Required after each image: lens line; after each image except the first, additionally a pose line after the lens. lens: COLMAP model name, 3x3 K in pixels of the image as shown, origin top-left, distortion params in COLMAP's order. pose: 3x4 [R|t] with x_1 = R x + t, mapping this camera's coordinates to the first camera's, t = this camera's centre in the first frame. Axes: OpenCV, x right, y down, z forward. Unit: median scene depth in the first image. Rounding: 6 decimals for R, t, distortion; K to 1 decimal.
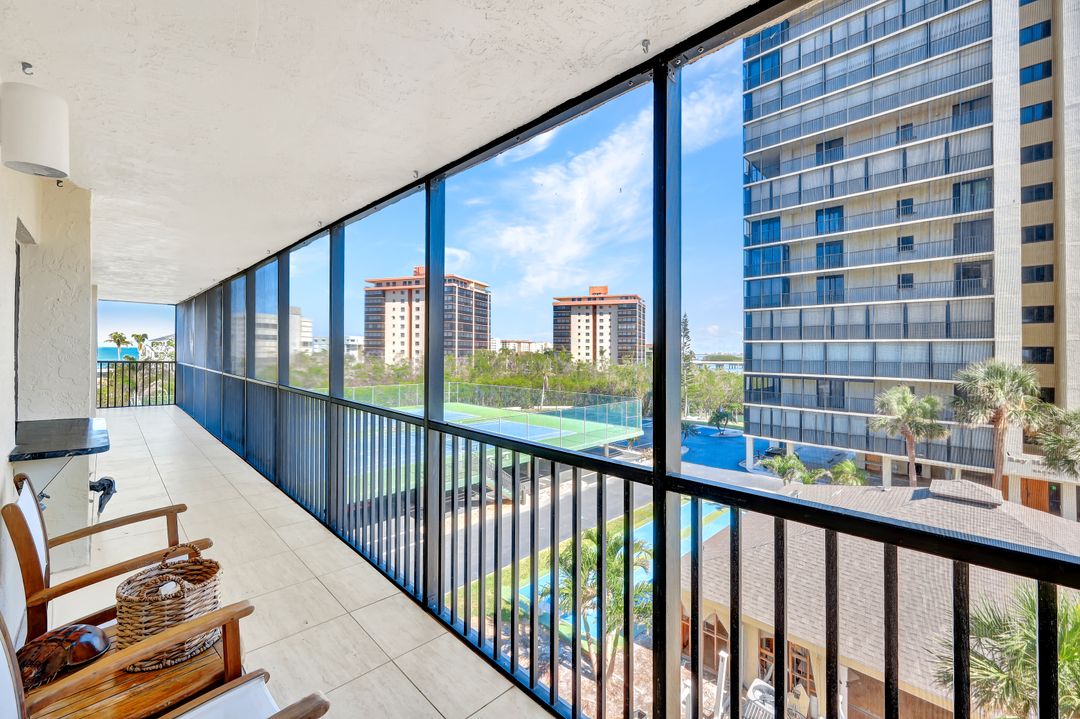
lens RADIAL K [[435.4, 0, 537.0], [0, 435.4, 352.2], [0, 0, 1]] dist [0.014929, 0.000080]
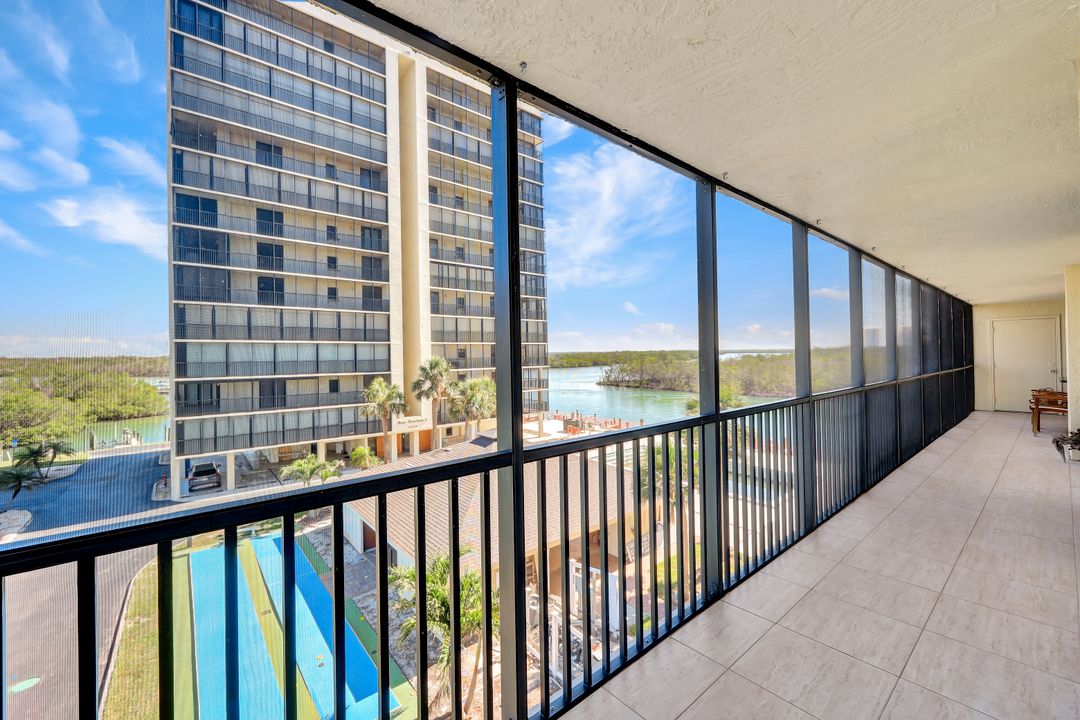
lens RADIAL K [[436.2, 0, 539.6], [0, 436.2, 353.4], [0, 0, 1]] dist [0.002393, -0.000480]
pose [[0.096174, -0.010603, 0.995308, -0.282291], [0.012646, 0.999876, 0.009430, -0.001012], [-0.995284, 0.011680, 0.096296, 0.287691]]
